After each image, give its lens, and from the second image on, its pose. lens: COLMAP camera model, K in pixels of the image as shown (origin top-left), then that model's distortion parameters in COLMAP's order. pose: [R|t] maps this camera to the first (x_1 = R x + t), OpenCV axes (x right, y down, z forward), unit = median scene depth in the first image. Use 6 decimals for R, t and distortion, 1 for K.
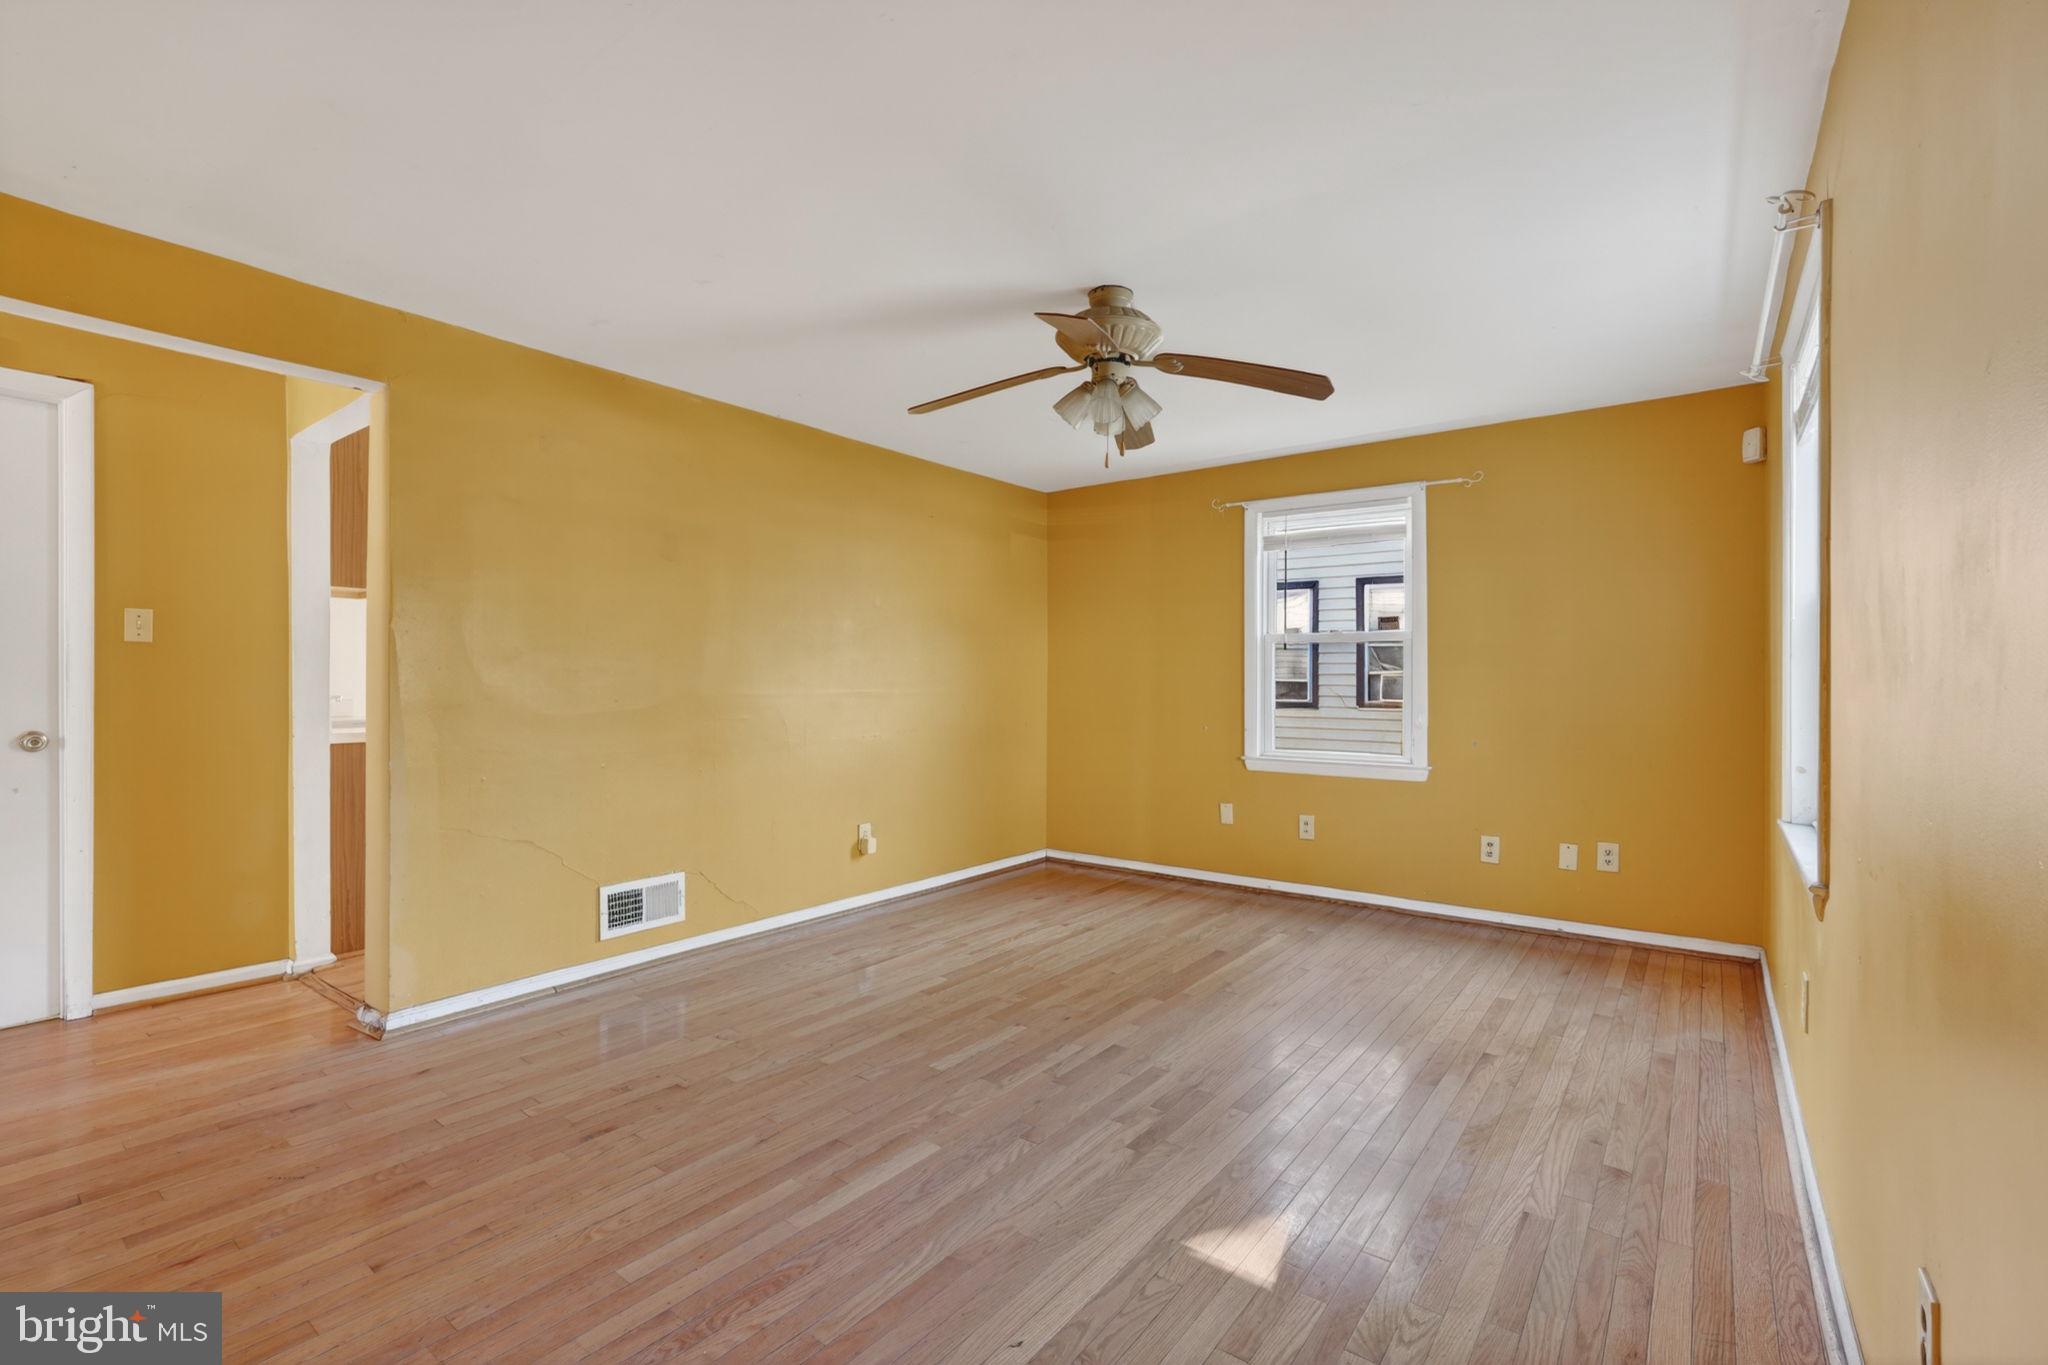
lens RADIAL K [[900.8, 0, 1018.7], [0, 900.8, 691.4], [0, 0, 1]] dist [-0.006380, 0.005299]
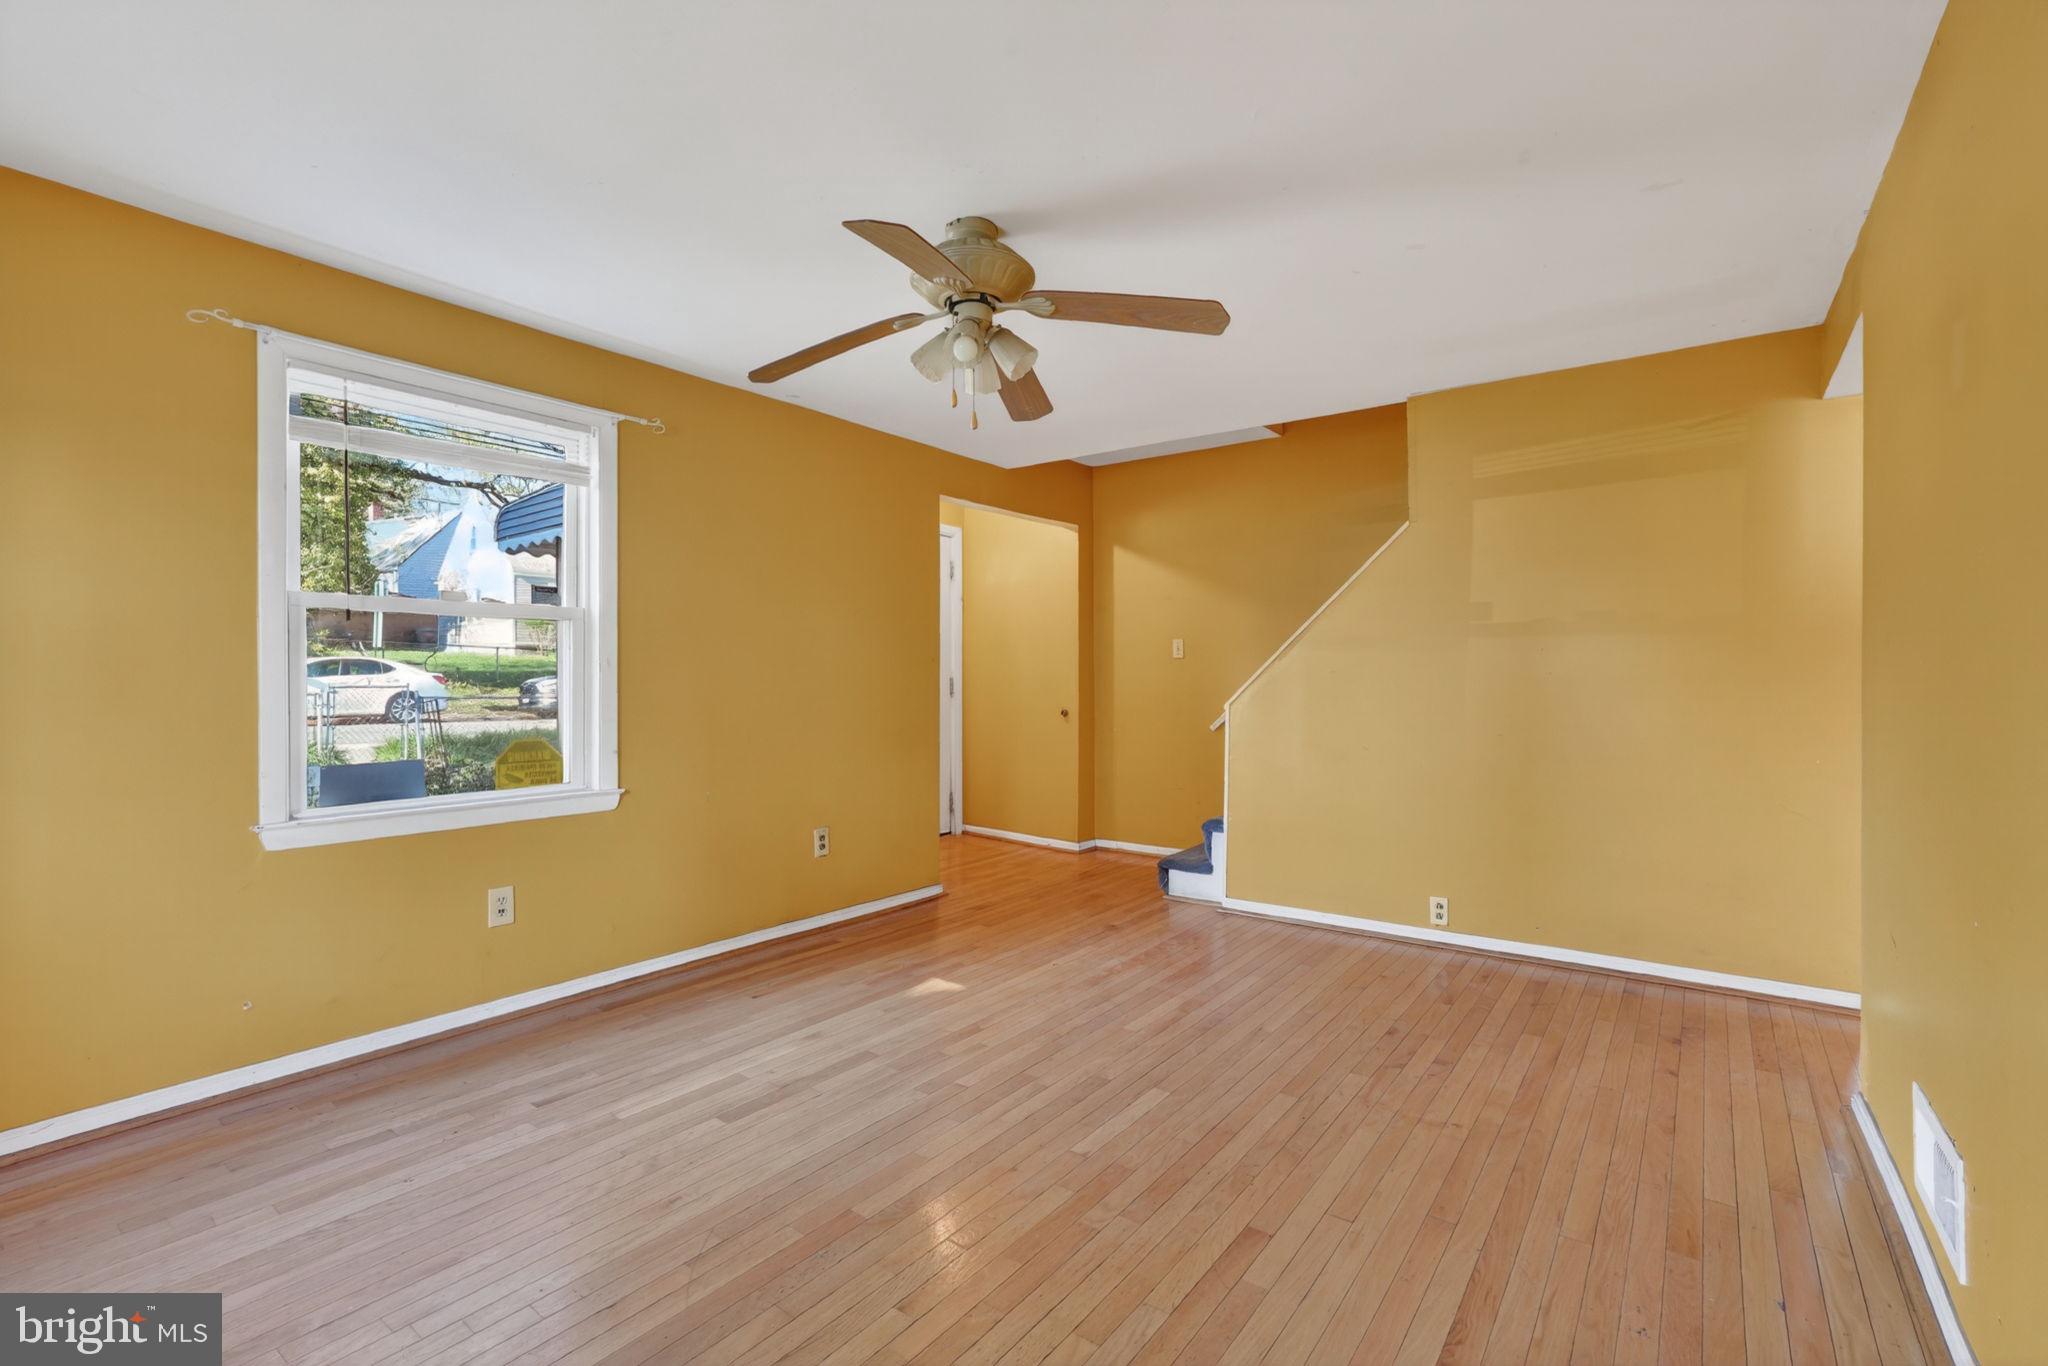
lens RADIAL K [[900.8, 0, 1029.8], [0, 900.8, 671.1], [0, 0, 1]] dist [-0.006380, 0.005299]
pose [[-0.999793, -0.003198, -0.020100, 0.060322], [-0.003230, 0.999994, 0.001591, -0.018500], [0.020094, 0.001656, -0.999797, 1.750276]]
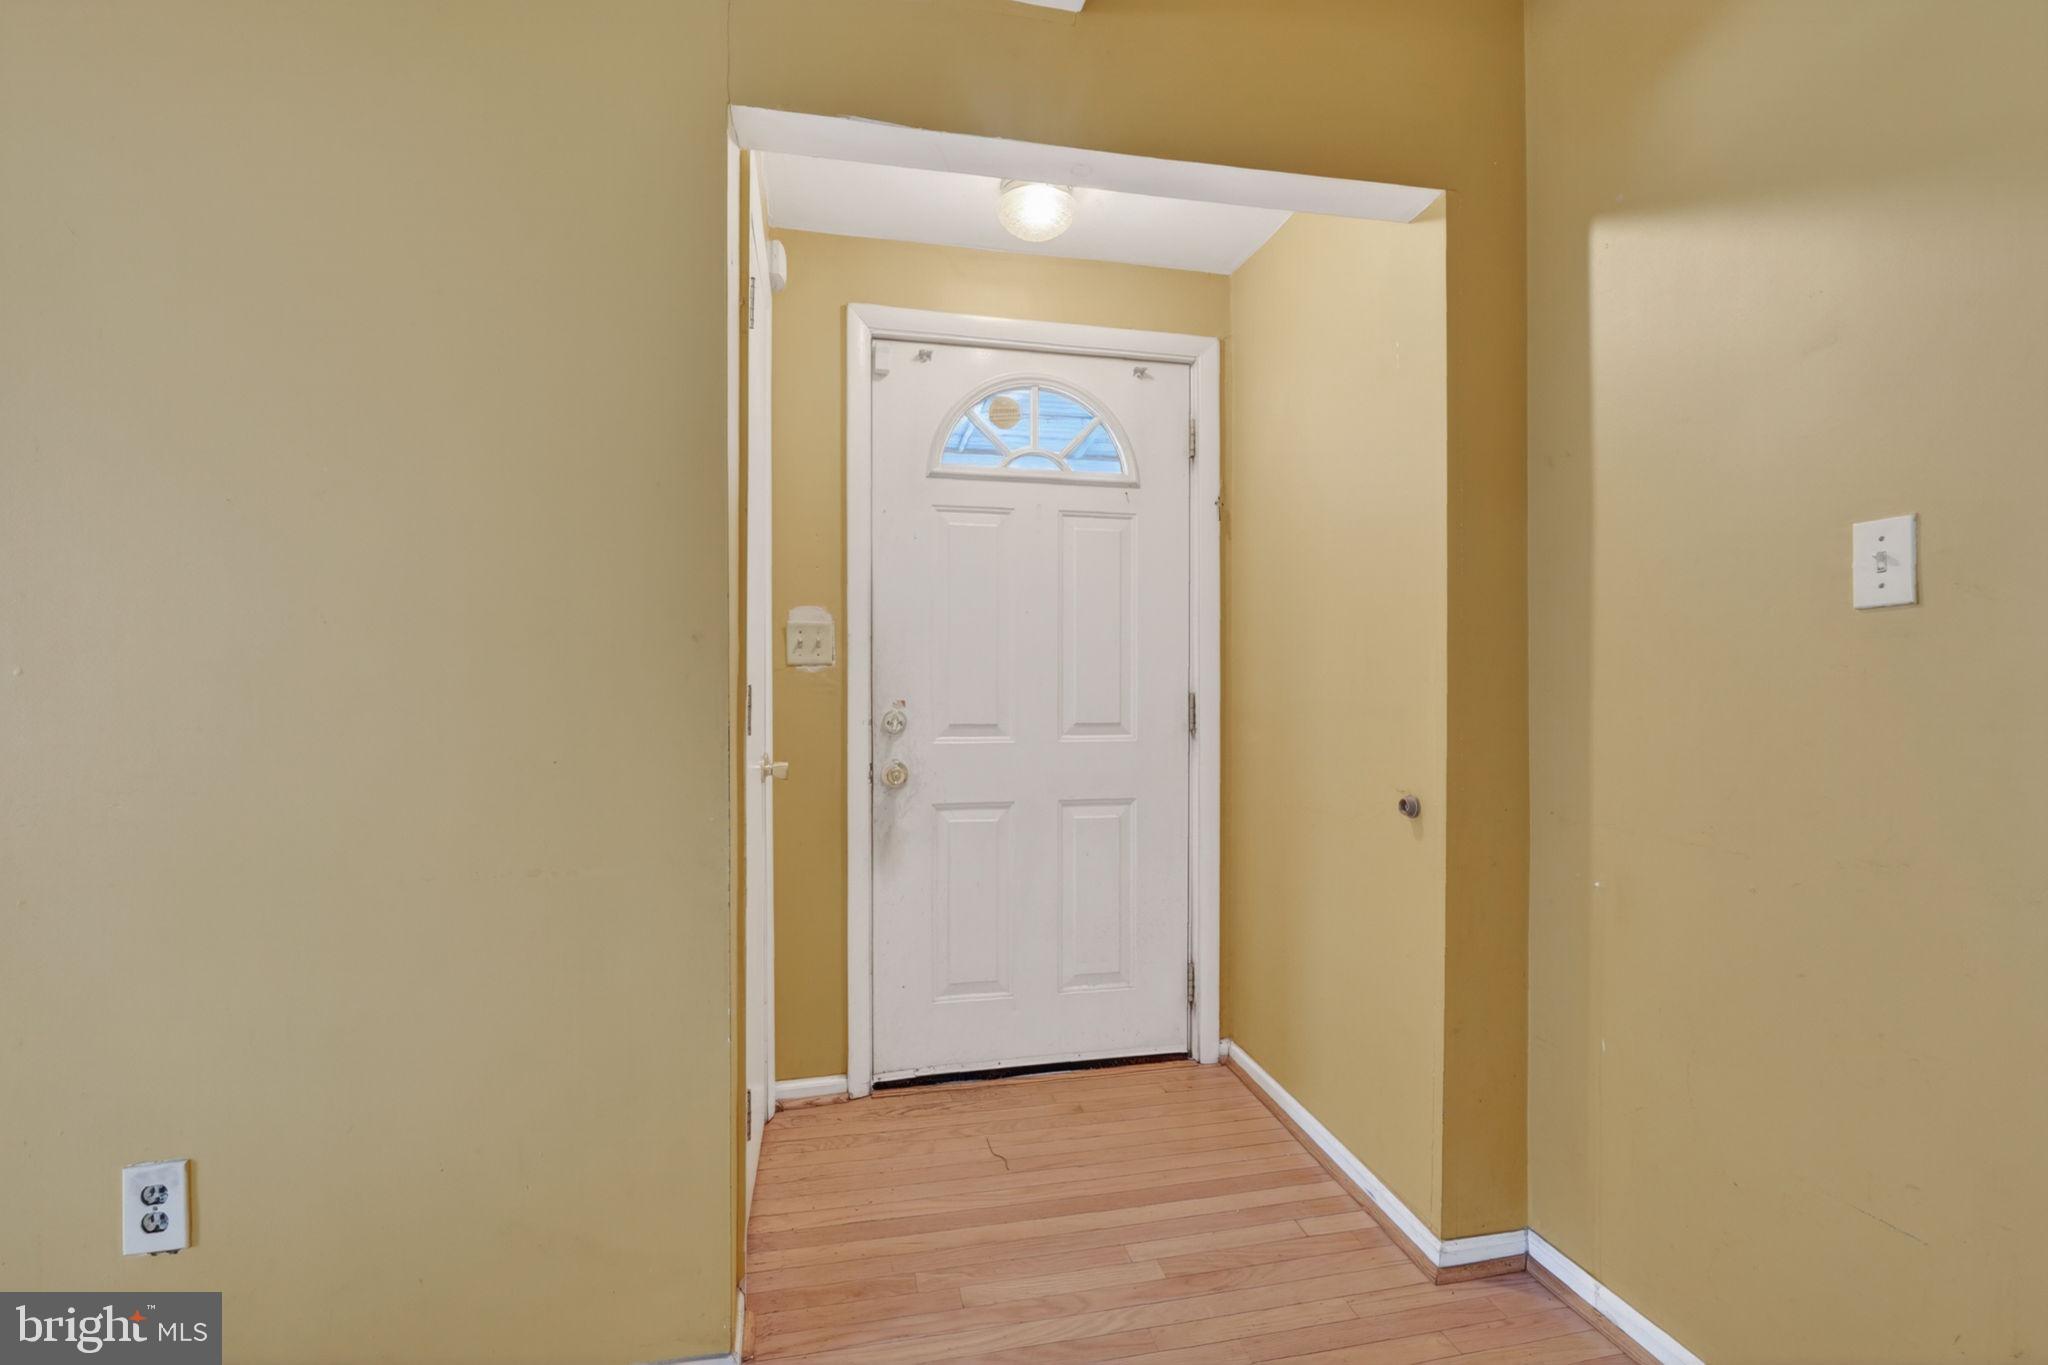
lens RADIAL K [[900.8, 0, 1026.2], [0, 900.8, 689.2], [0, 0, 1]] dist [-0.006380, 0.005299]
pose [[-0.762029, -0.003413, 0.647533, -0.263058], [0.001993, 0.999969, 0.007616, -0.009254], [-0.647539, 0.007094, -0.761999, 0.401529]]
